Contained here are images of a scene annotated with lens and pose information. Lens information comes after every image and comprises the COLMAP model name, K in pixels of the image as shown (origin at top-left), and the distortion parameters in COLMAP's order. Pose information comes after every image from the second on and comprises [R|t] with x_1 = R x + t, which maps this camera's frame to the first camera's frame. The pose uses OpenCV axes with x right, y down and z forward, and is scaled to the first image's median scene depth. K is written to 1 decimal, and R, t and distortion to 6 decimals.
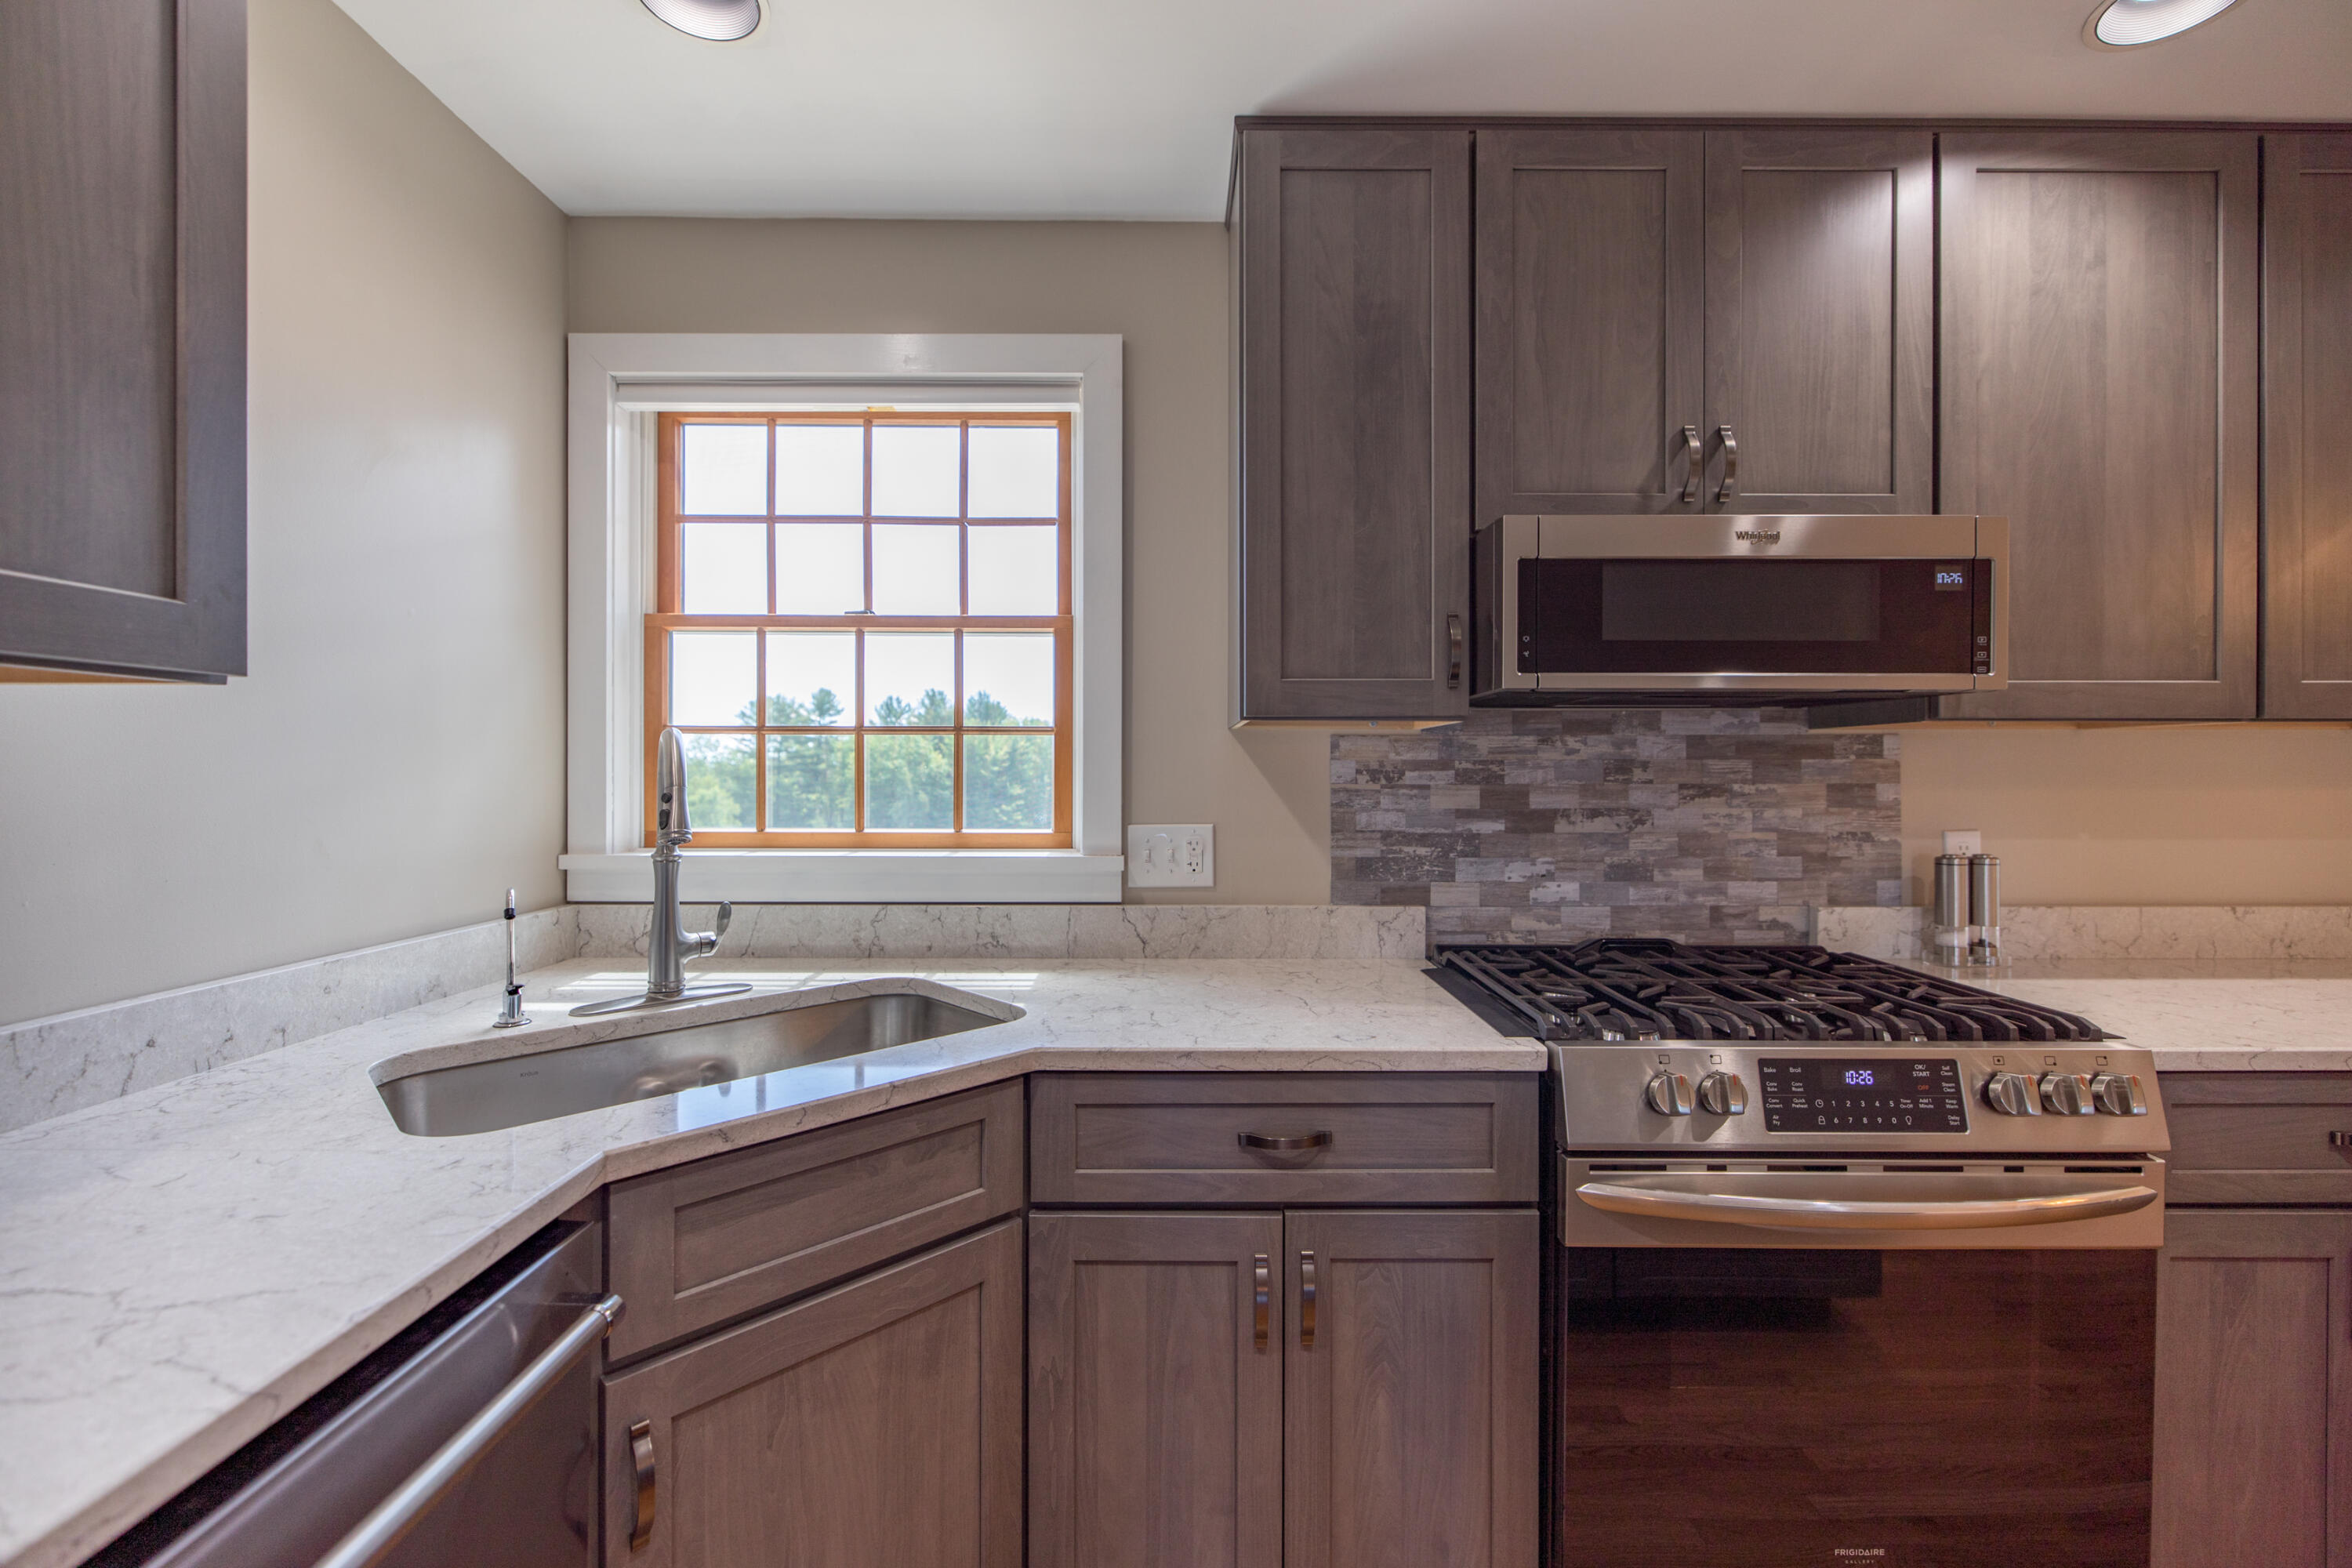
lens RADIAL K [[998.9, 0, 1181.8], [0, 998.9, 770.4], [0, 0, 1]] dist [0.002205, 0.000101]
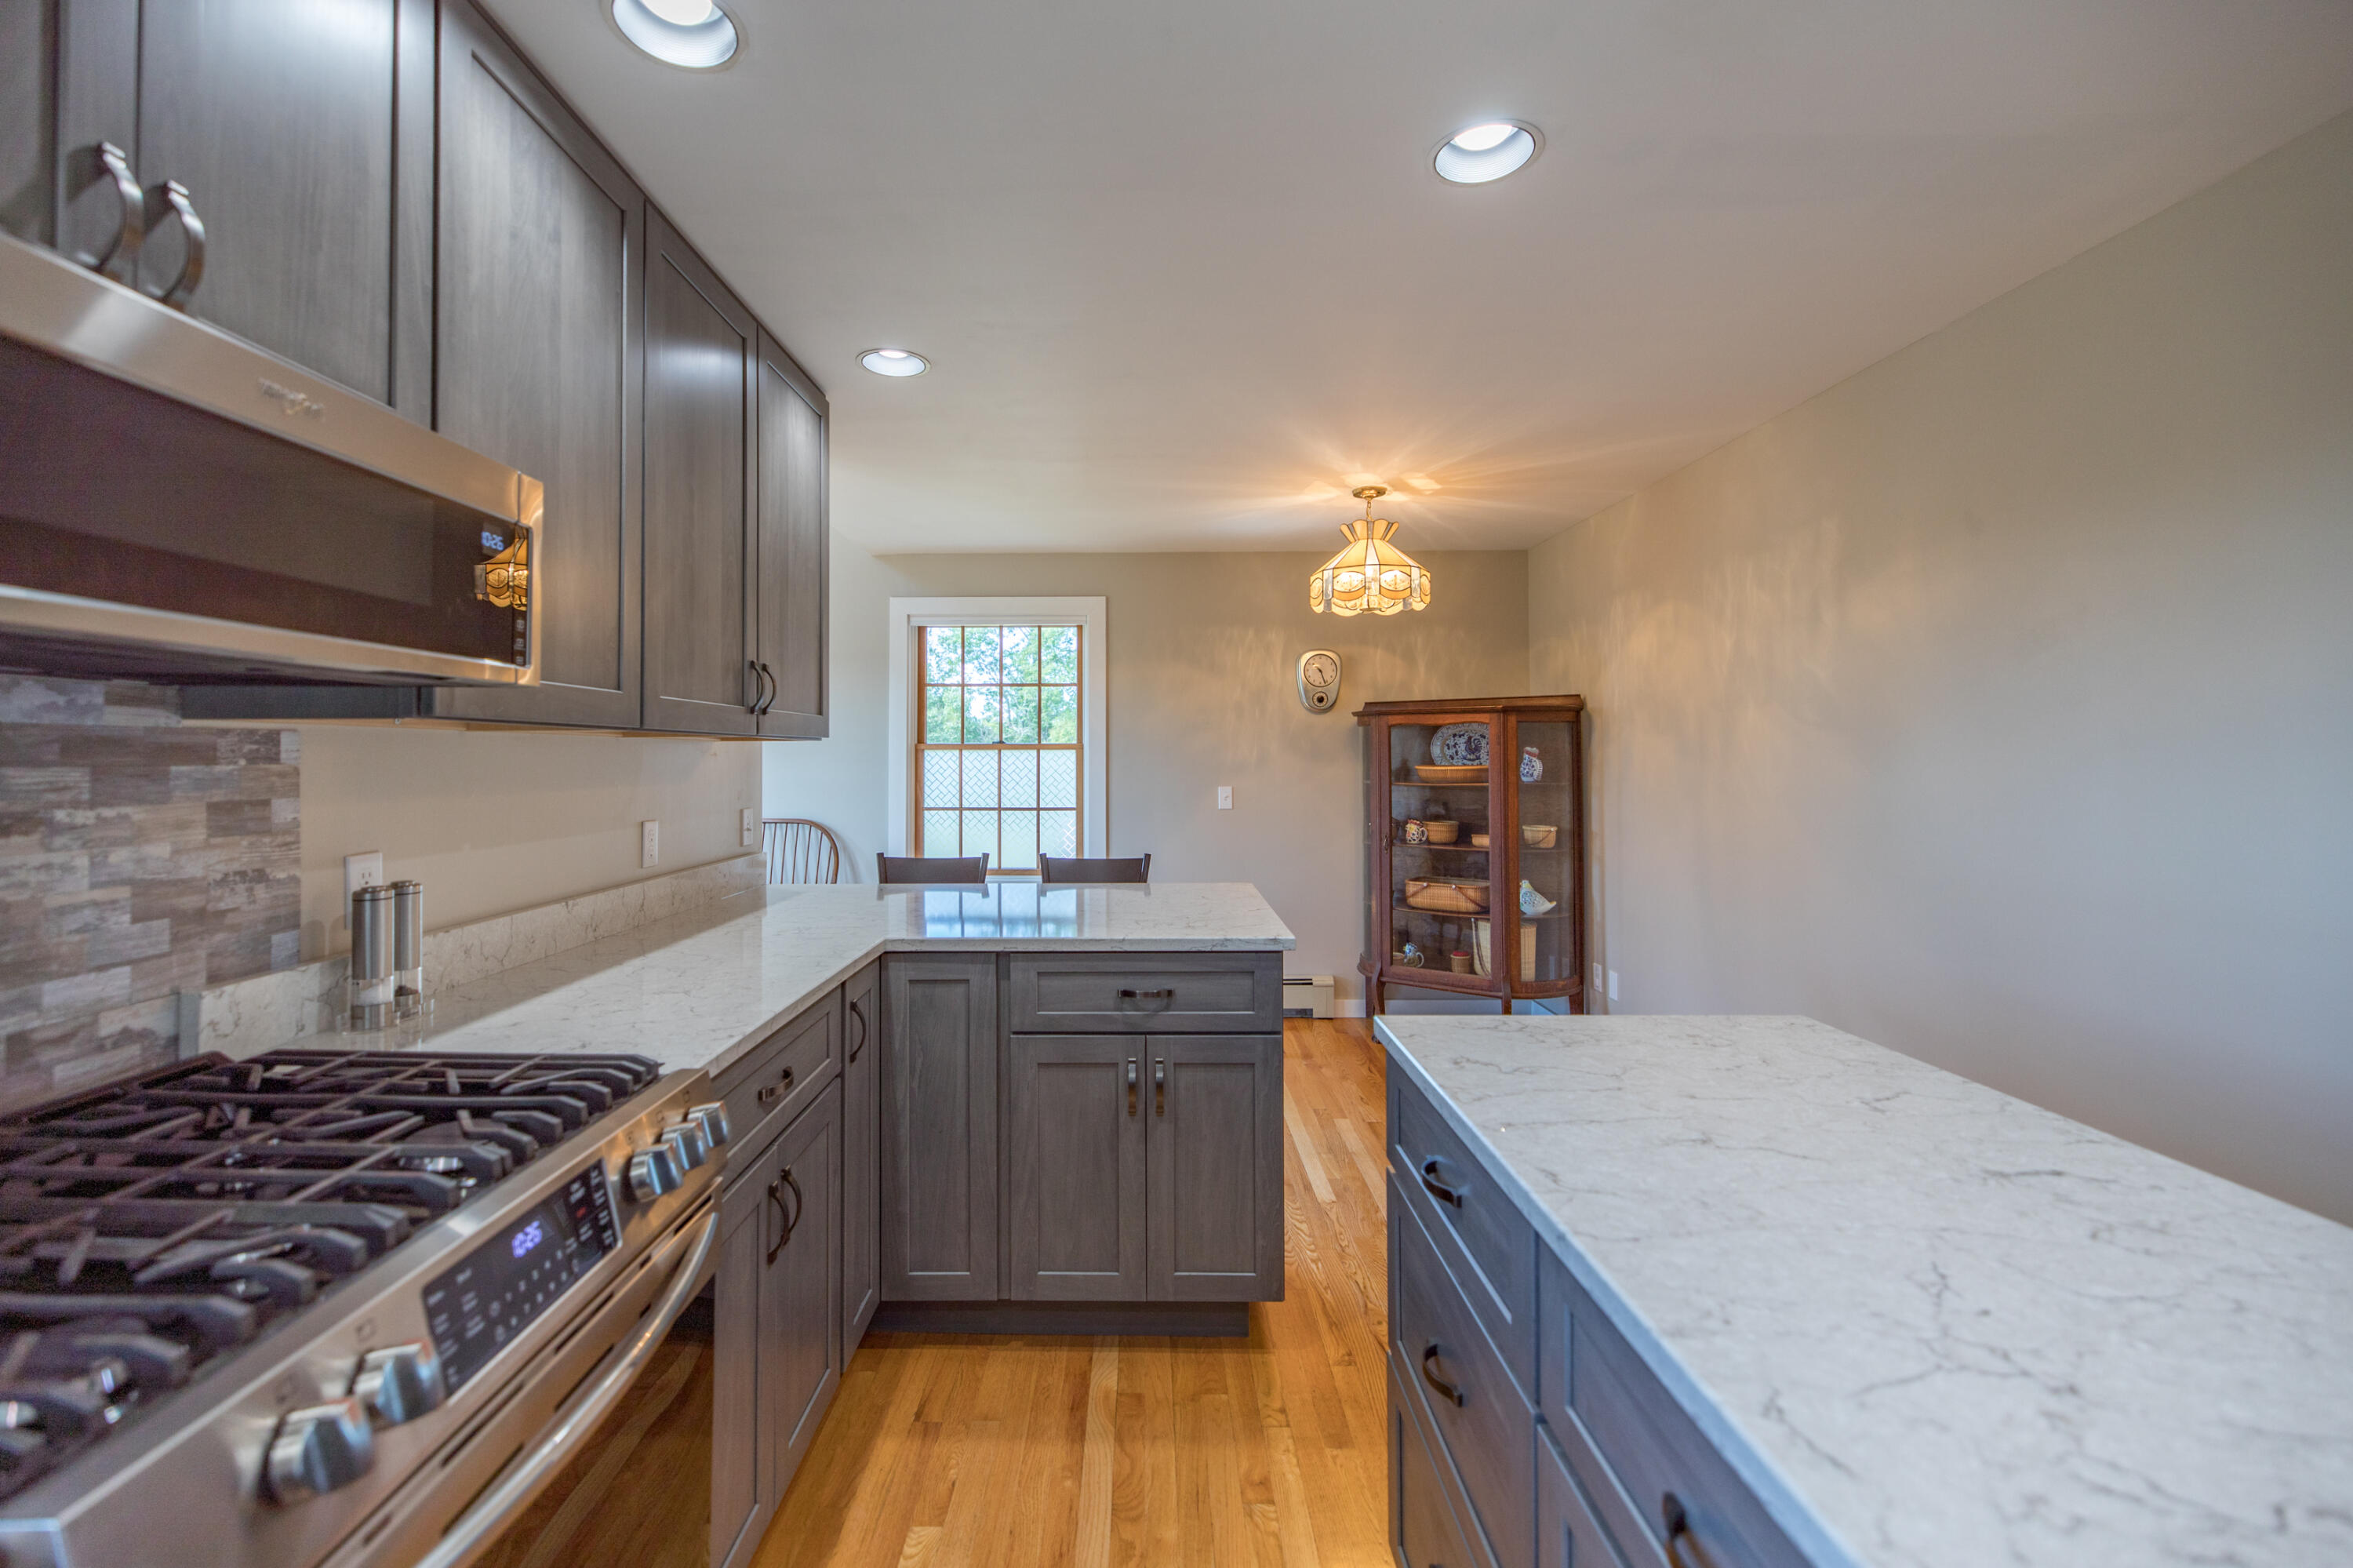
lens RADIAL K [[1010.3, 0, 1127.0], [0, 1010.3, 742.5], [0, 0, 1]] dist [-0.000551, -0.000151]
pose [[0.028140, 0.014993, 0.999492, -0.008898], [-0.001068, 0.999887, -0.014969, -0.017073], [-0.999603, -0.000647, 0.028153, 0.371314]]
